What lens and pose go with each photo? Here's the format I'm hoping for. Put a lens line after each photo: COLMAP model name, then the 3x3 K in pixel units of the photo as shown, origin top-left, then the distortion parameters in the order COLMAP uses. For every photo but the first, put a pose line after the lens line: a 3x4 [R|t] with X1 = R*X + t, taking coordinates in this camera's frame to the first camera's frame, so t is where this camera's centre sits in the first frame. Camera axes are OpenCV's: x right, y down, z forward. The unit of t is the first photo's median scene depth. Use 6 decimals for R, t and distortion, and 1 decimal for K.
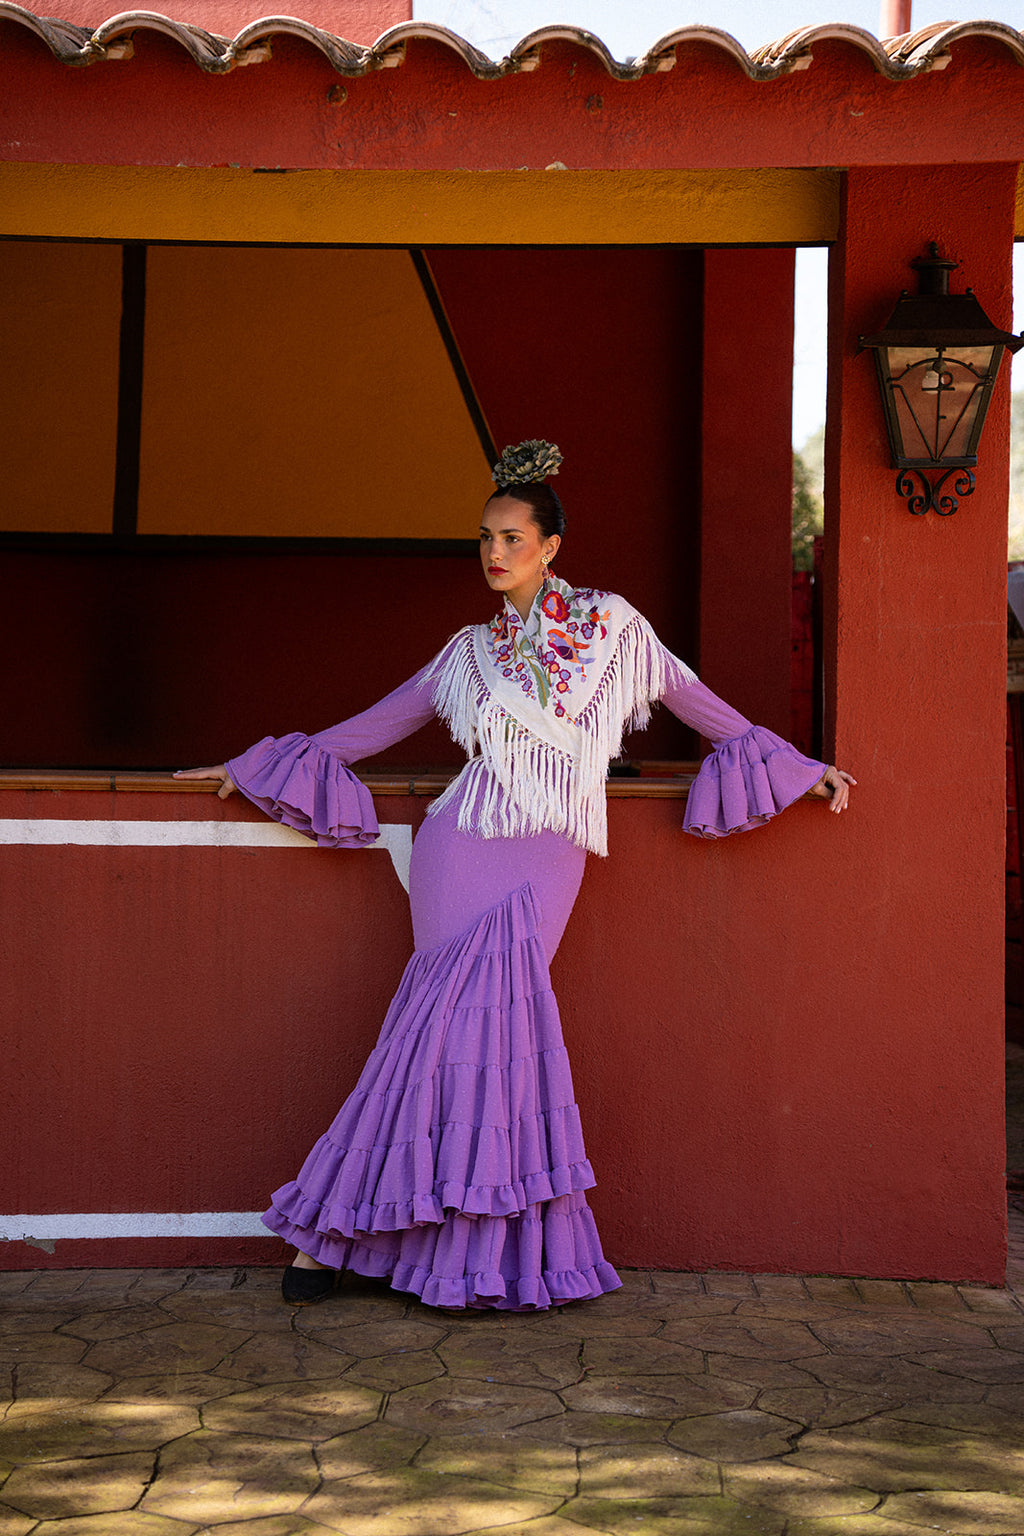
lens RADIAL K [[2778.9, 0, 512.0], [0, 2778.9, 768.0], [0, 0, 1]] dist [0.242959, 1.863988]
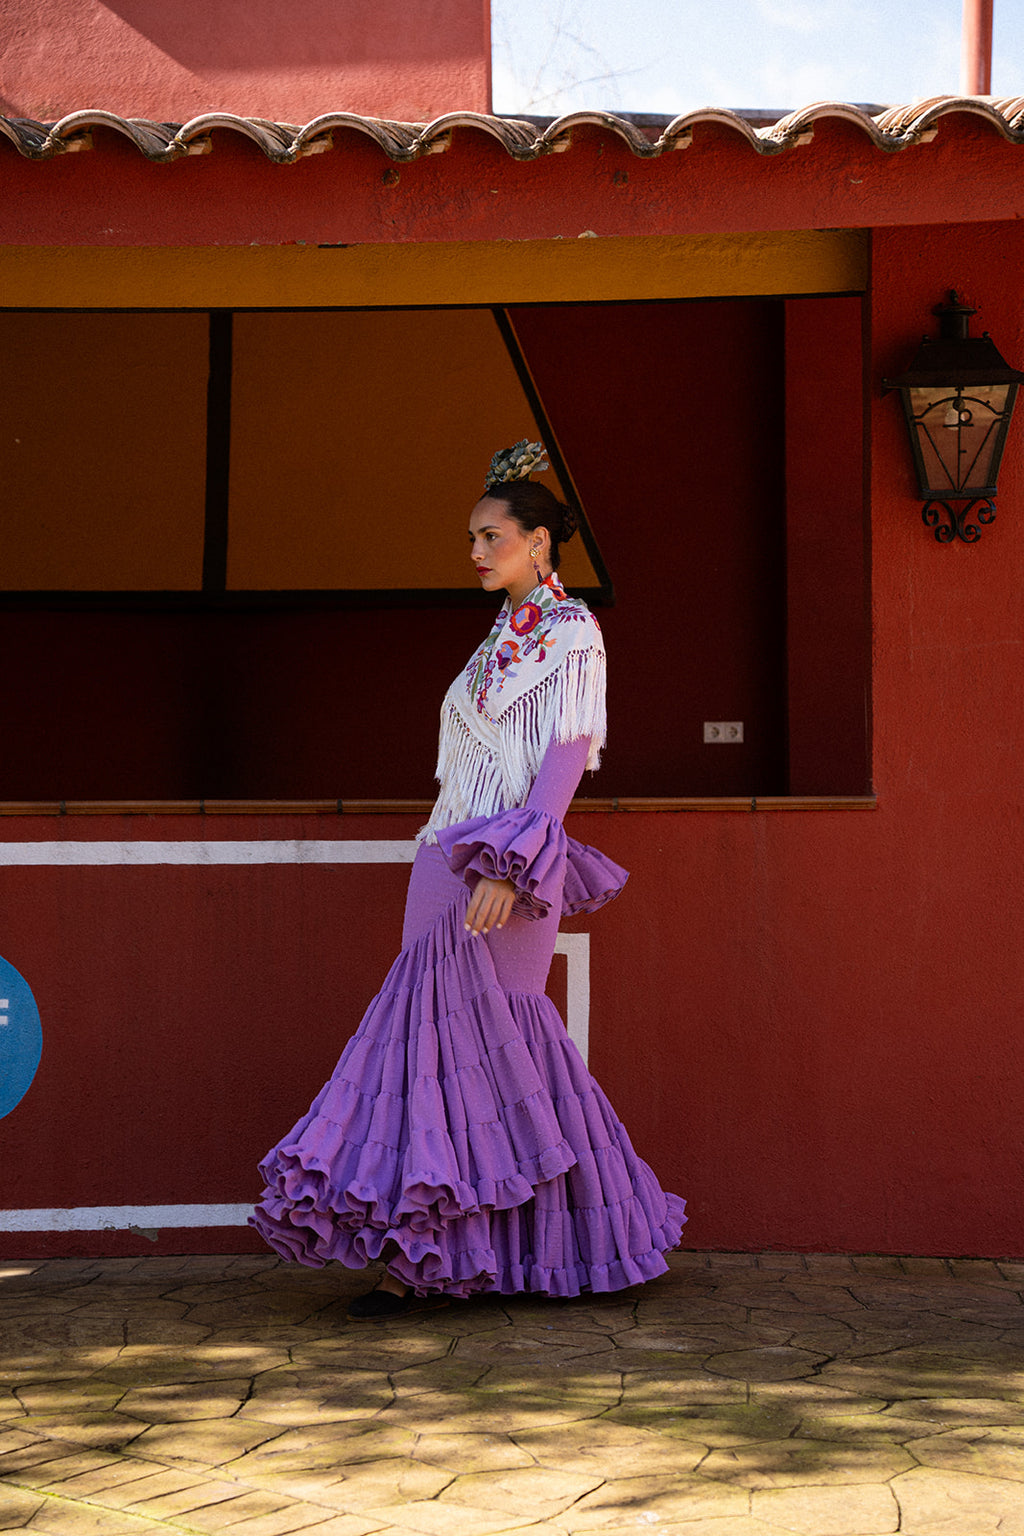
lens RADIAL K [[2787.0, 0, 507.1], [0, 2787.0, 763.0], [0, 0, 1]] dist [0.242126, 1.894849]
pose [[0.999214, -0.019696, -0.034414, 0.016788], [0.019010, 0.999616, -0.020161, 0.016304], [0.034798, 0.019491, 0.999204, -0.103413]]
